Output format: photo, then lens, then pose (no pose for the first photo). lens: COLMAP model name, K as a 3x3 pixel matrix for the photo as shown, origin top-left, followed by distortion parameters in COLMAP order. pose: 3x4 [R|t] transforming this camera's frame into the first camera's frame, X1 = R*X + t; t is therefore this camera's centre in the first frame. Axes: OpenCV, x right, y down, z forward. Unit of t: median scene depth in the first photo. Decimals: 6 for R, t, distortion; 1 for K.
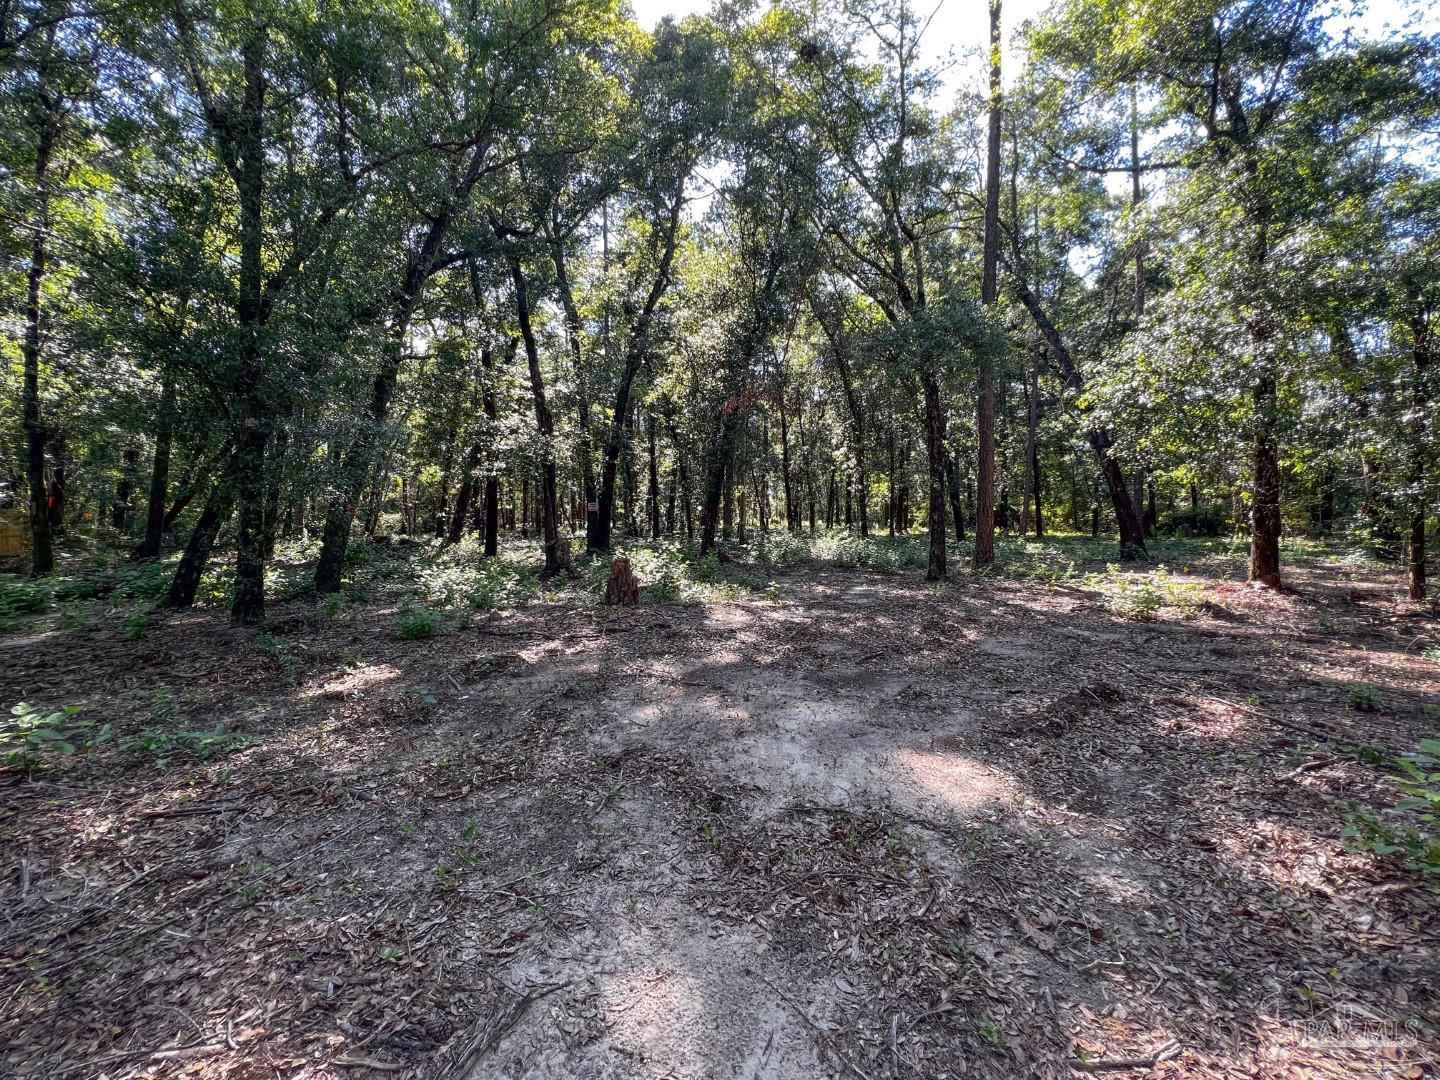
lens RADIAL K [[581.3, 0, 719.9], [0, 581.3, 534.7], [0, 0, 1]] dist [-0.002307, 0.000903]
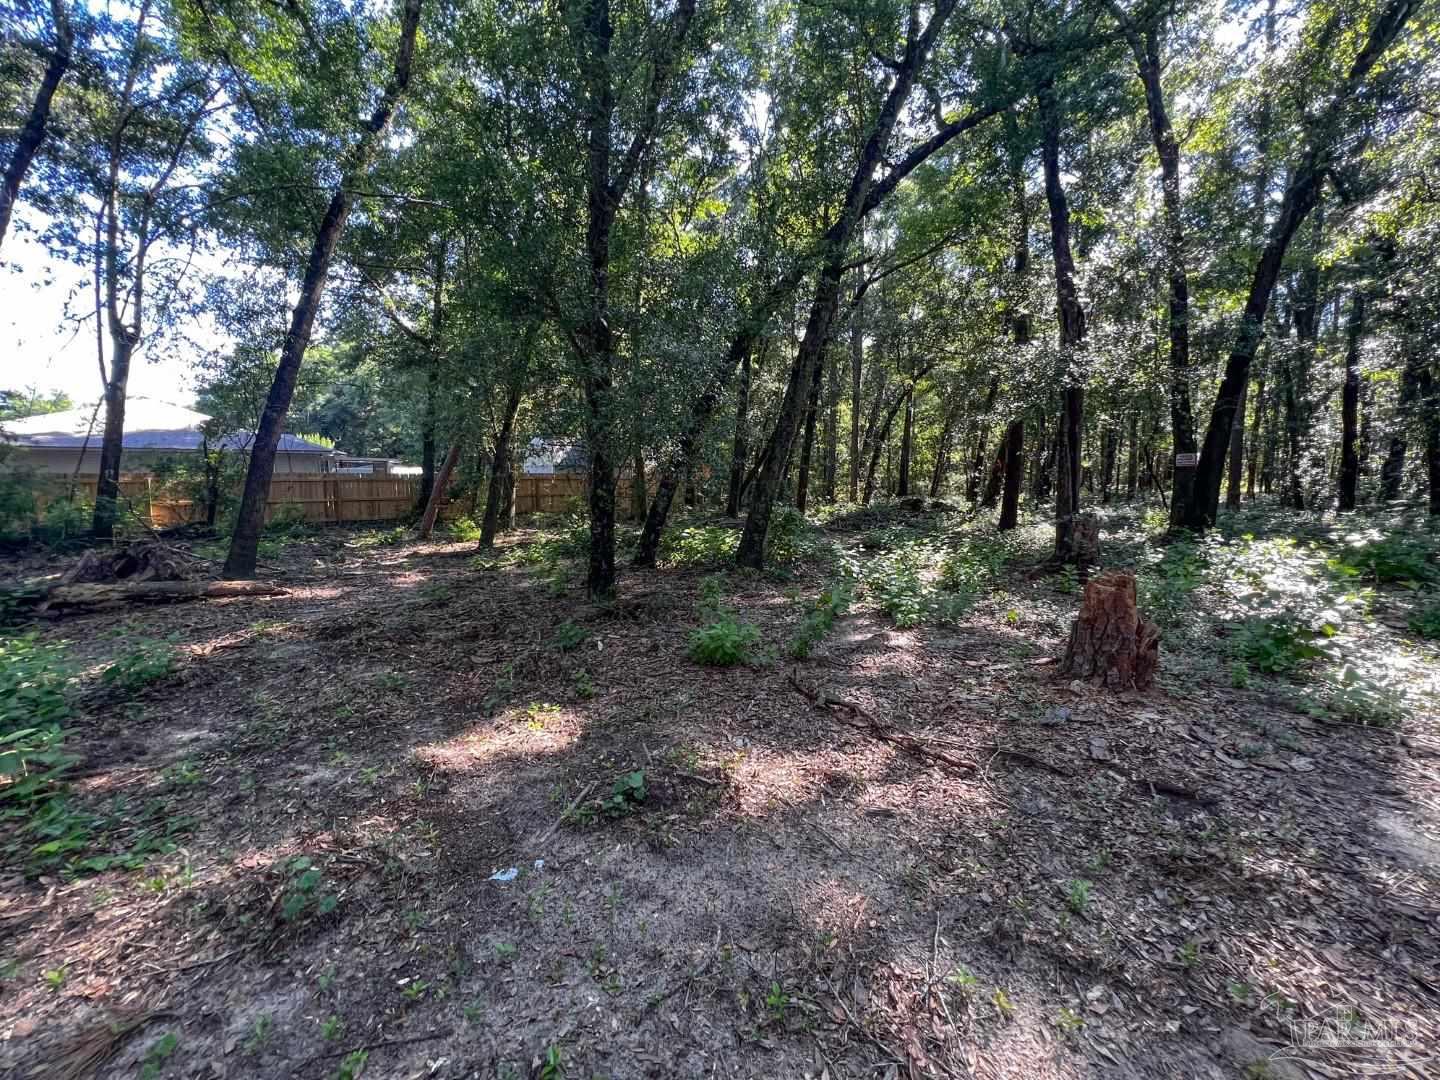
lens RADIAL K [[581.3, 0, 717.1], [0, 581.3, 535.7], [0, 0, 1]] dist [-0.002307, 0.000903]
pose [[0.579847, 0.076958, -0.811083, 0.001752], [-0.018872, 0.996530, 0.081062, -0.006123], [0.814507, -0.031696, 0.579287, 0.156376]]
